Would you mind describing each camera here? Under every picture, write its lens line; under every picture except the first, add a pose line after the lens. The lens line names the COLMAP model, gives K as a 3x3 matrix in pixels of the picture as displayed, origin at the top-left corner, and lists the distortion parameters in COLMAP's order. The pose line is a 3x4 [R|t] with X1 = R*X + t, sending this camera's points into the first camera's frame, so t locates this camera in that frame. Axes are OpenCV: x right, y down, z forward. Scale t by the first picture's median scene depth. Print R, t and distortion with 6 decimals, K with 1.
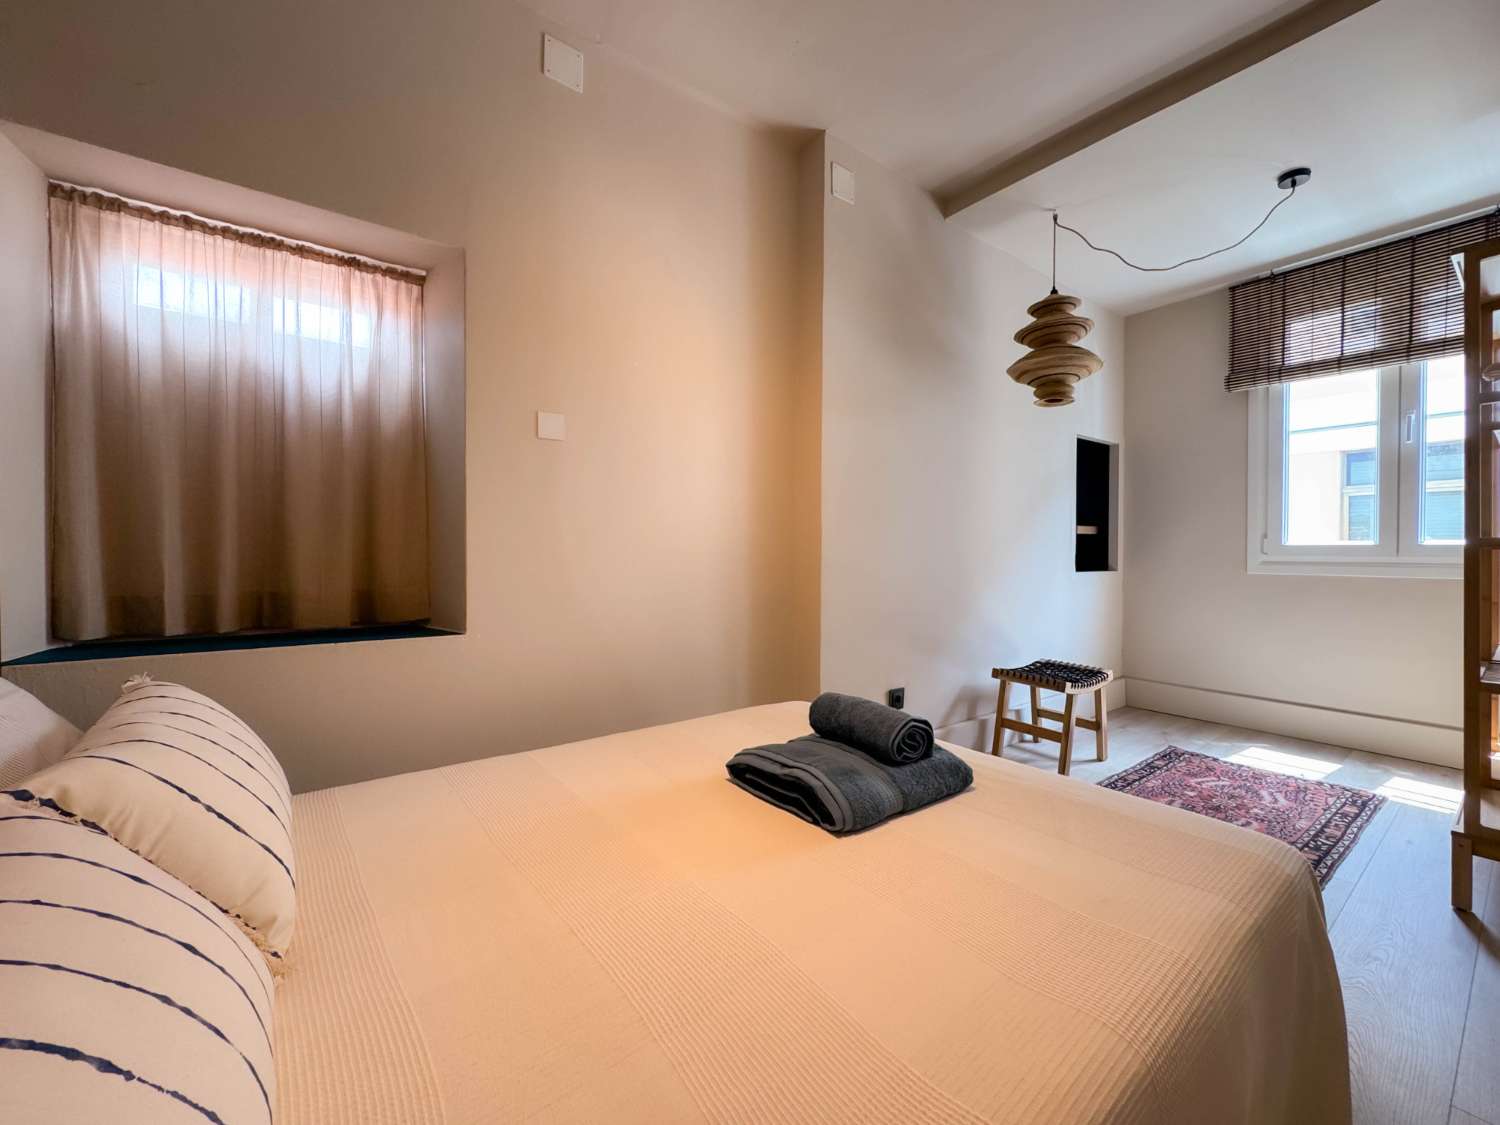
lens RADIAL K [[614.5, 0, 718.6], [0, 614.5, 571.2], [0, 0, 1]] dist [-0.002155, -0.000383]
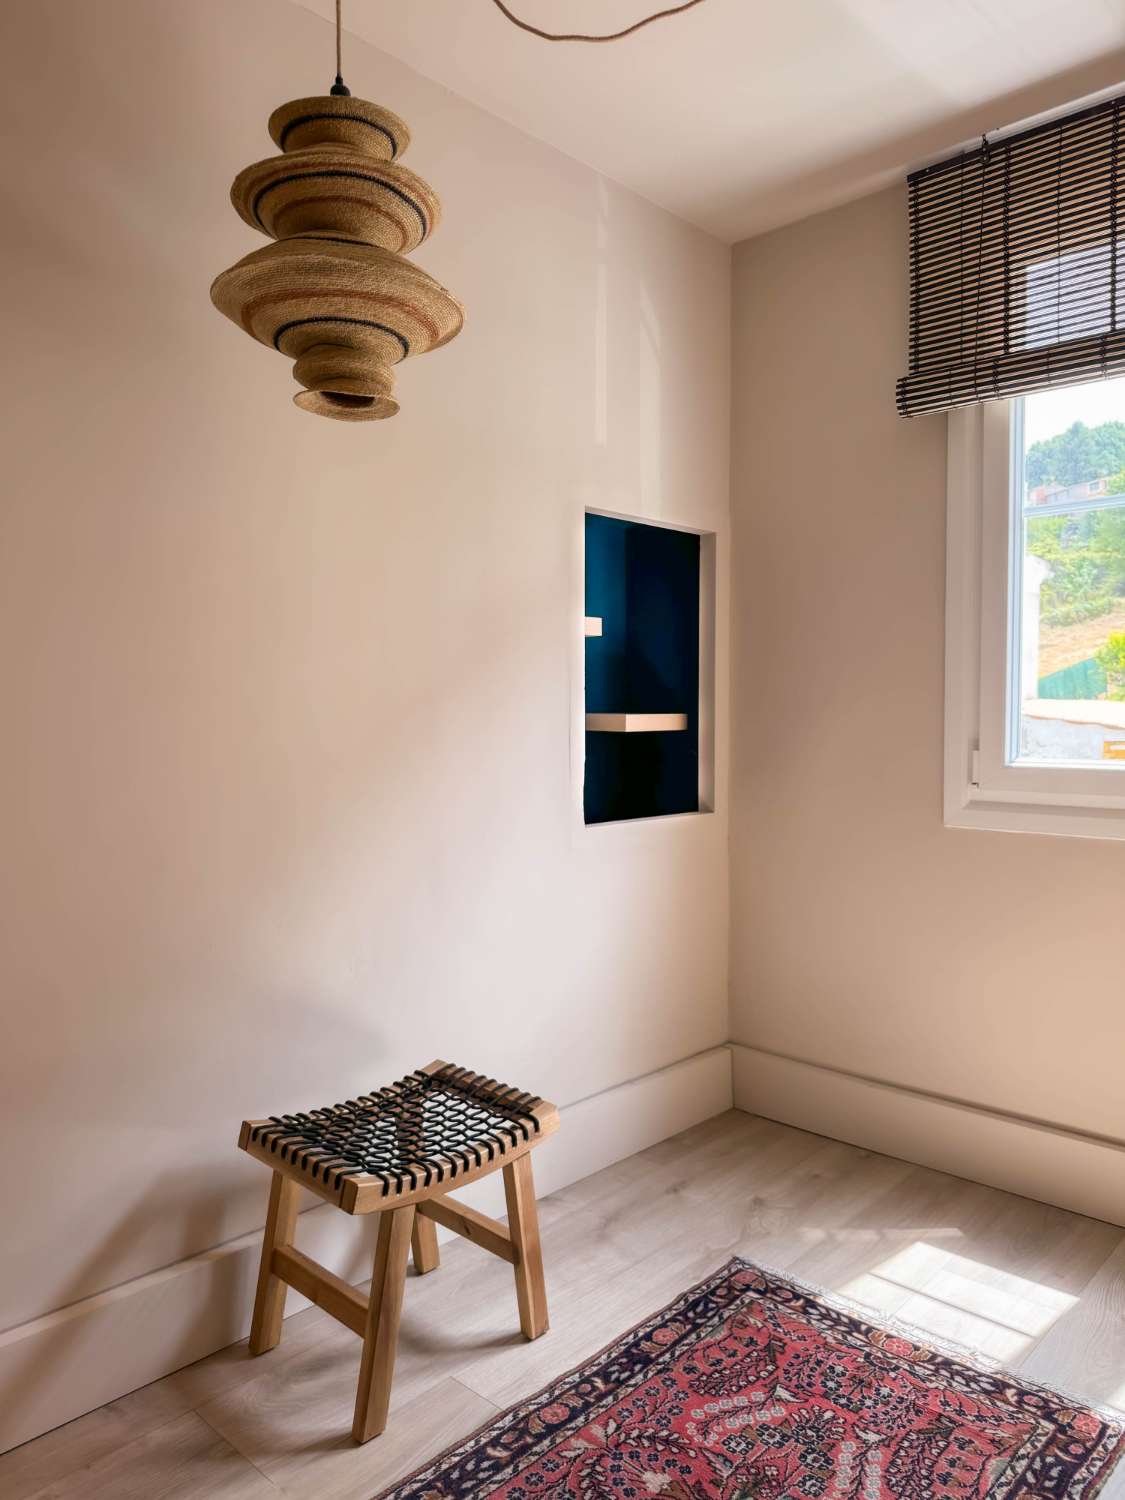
lens RADIAL K [[1059.2, 0, 562.5], [0, 1059.2, 750.0], [0, 0, 1]] dist [0.007626, 0.002952]
pose [[0.983598, -0.004158, 0.180326, 0.517332], [0.001149, 0.999858, 0.016789, -0.075196], [-0.180371, -0.016307, 0.983464, 0.334979]]
